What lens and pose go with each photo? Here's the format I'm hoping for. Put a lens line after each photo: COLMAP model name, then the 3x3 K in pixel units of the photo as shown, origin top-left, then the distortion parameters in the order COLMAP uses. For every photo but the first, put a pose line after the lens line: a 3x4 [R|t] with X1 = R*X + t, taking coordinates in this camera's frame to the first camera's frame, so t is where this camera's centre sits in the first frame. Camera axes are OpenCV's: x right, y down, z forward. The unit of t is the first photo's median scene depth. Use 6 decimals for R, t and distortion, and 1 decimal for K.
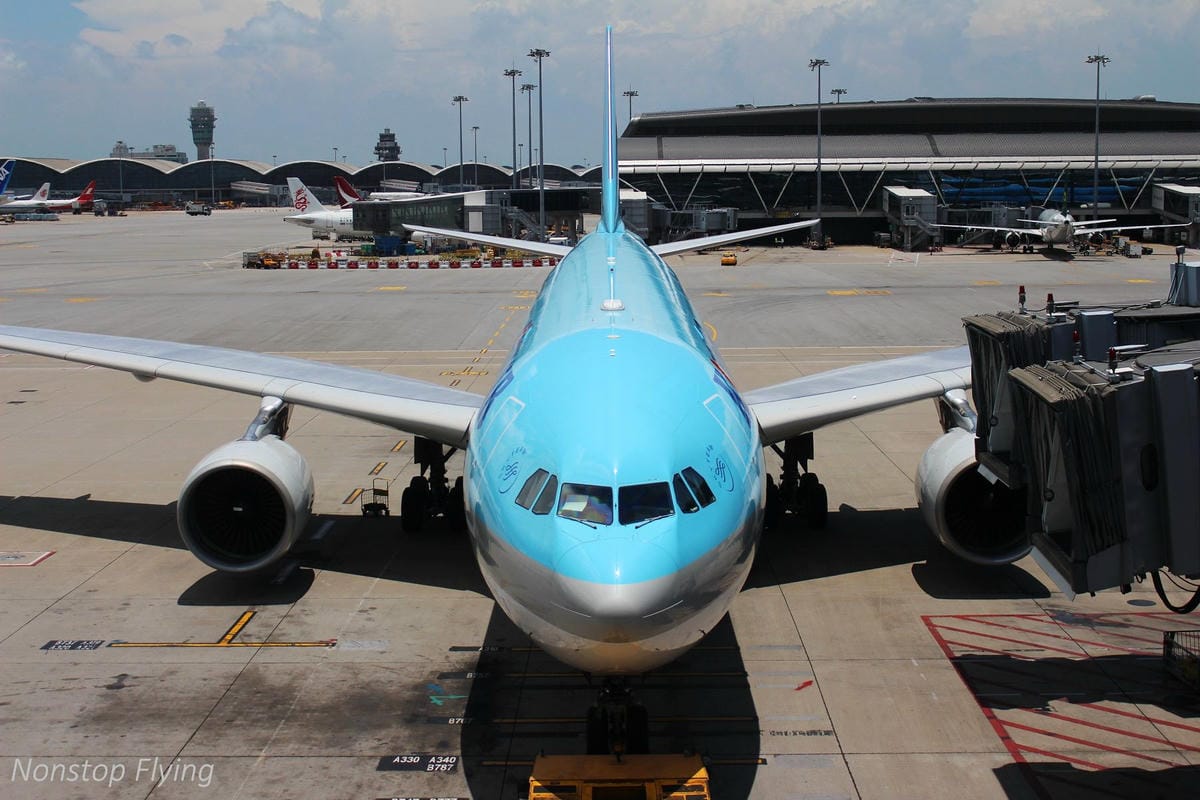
lens RADIAL K [[1782.5, 0, 600.1], [0, 1782.5, 398.0], [0, 0, 1]] dist [-0.100924, 0.000000]
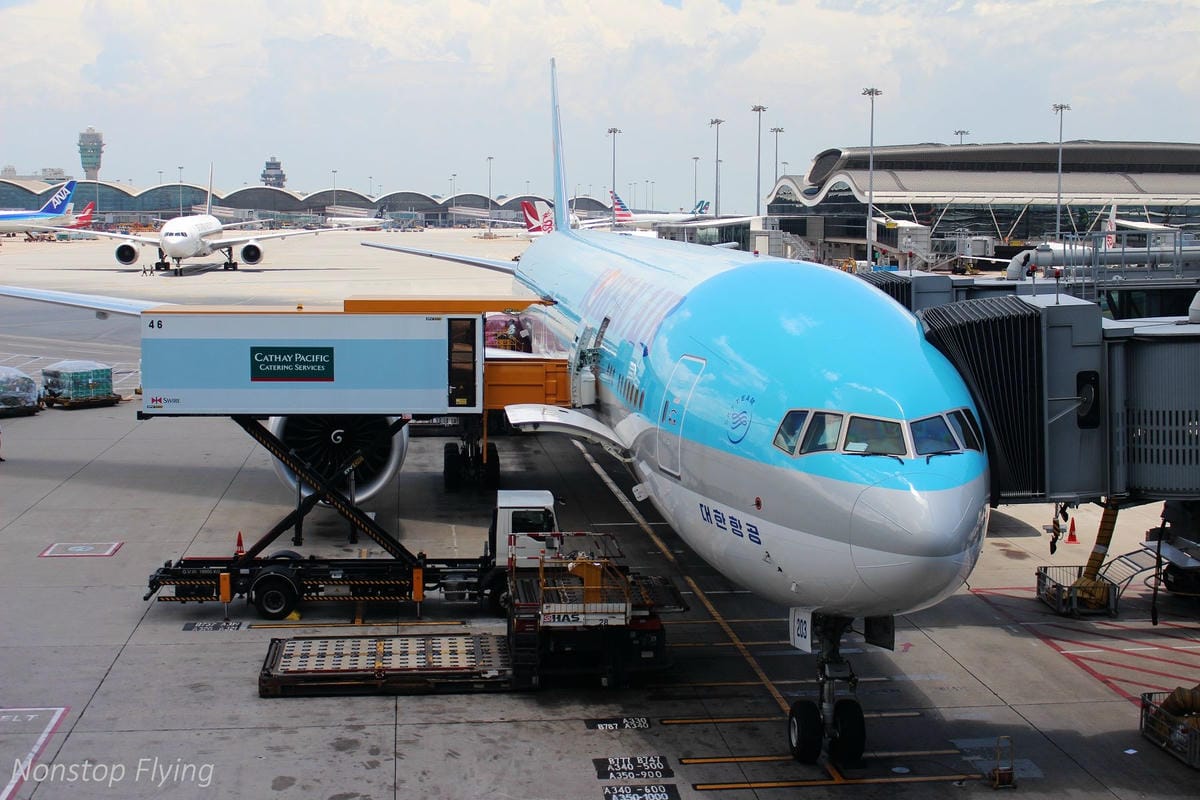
lens RADIAL K [[1634.2, 0, 600.1], [0, 1634.2, 402.2], [0, 0, 1]] dist [-0.065391, 0.000000]
pose [[0.987396, -0.003784, 0.158226, -0.165339], [0.004549, 0.999980, -0.004475, 0.000019], [-0.158206, 0.005139, 0.987393, 0.018634]]
